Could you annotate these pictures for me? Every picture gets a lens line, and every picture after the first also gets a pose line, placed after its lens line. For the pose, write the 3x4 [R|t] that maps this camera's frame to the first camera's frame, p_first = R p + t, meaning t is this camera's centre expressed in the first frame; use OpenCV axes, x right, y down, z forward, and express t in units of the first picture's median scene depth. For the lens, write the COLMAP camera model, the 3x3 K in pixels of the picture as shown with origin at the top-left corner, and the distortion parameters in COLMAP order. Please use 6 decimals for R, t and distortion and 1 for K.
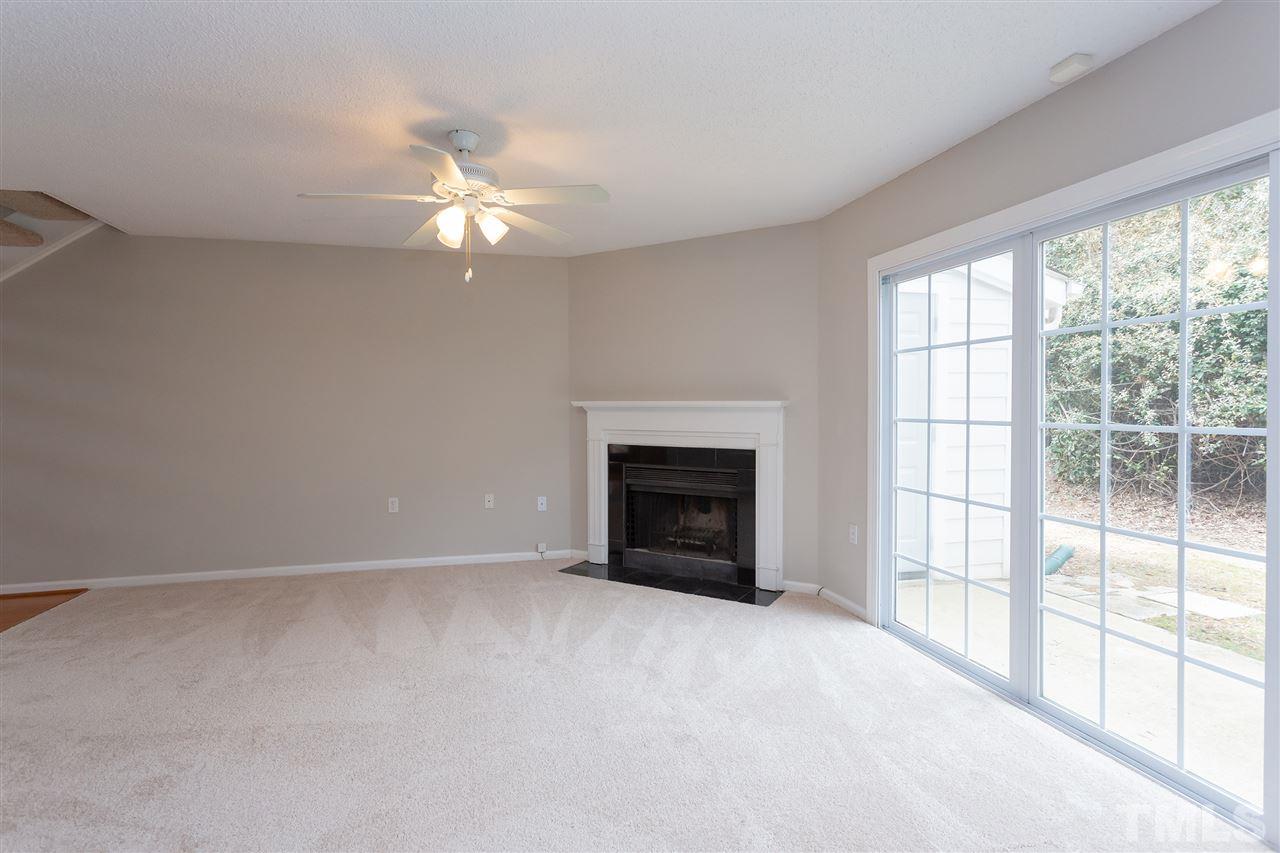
lens RADIAL K [[632.7, 0, 639.3], [0, 632.7, 419.2], [0, 0, 1]] dist [0.003775, 0.002059]
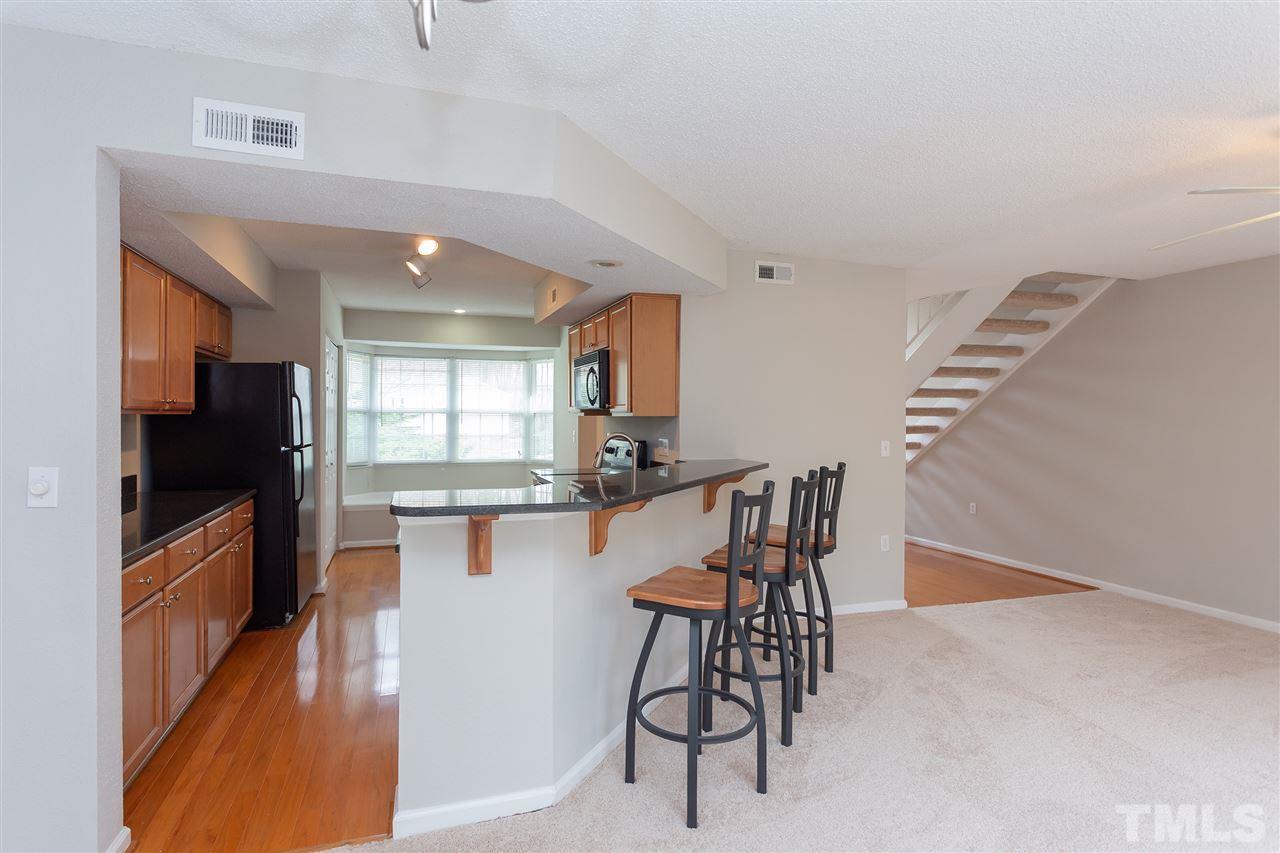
lens RADIAL K [[680.0, 0, 633.2], [0, 680.0, 418.3], [0, 0, 1]] dist [0.000316, 0.001024]
pose [[0.073697, 0.010734, -0.997223, 0.322876], [-0.032484, 0.999437, 0.008358, -0.031209], [0.996751, 0.031778, 0.074004, 0.031335]]
